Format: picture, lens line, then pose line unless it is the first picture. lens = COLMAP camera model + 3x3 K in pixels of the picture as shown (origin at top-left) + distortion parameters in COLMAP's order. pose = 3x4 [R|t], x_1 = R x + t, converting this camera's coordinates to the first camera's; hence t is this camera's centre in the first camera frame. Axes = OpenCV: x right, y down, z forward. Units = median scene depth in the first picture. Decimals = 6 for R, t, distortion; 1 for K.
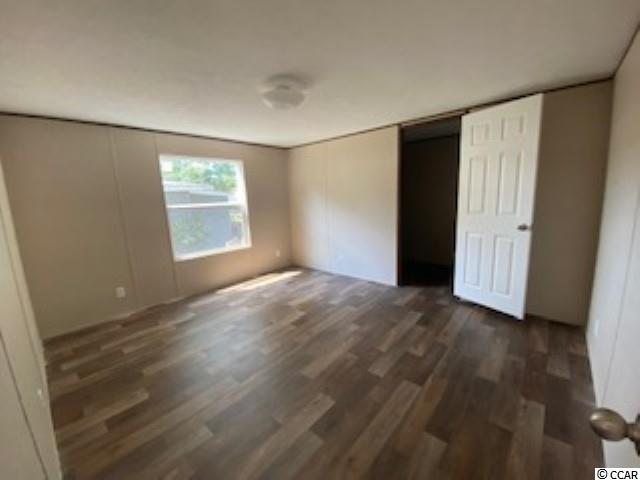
lens RADIAL K [[261.3, 0, 317.6], [0, 261.3, 239.7], [0, 0, 1]] dist [0.018057, -0.018555]
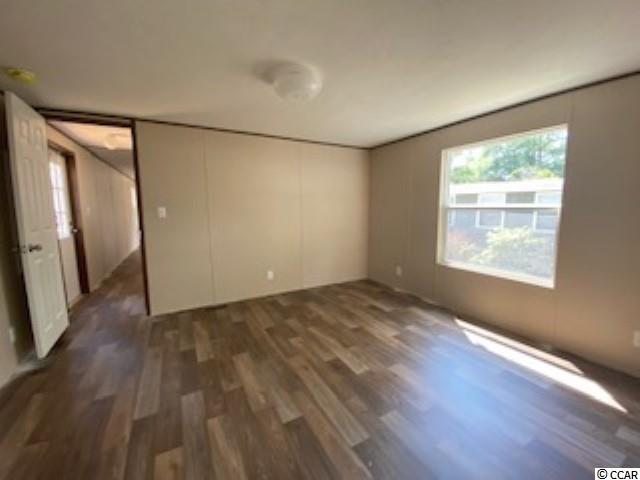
lens RADIAL K [[261.3, 0, 317.6], [0, 261.3, 239.7], [0, 0, 1]] dist [0.018057, -0.018555]
pose [[-0.340963, 0.162280, -0.925964, 0.464120], [-0.141455, 0.964917, 0.221193, -0.147447], [0.929373, 0.206401, -0.306046, 0.888682]]
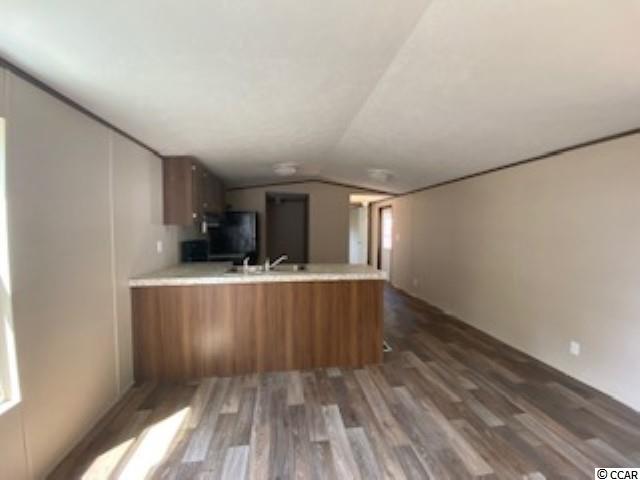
lens RADIAL K [[254.8, 0, 327.3], [0, 254.8, 245.3], [0, 0, 1]] dist [0.035676, -0.024440]
pose [[0.632627, 0.014831, 0.774314, -0.518118], [0.098631, 0.990132, -0.099548, -0.060939], [-0.768150, 0.139348, 0.624922, 0.452188]]
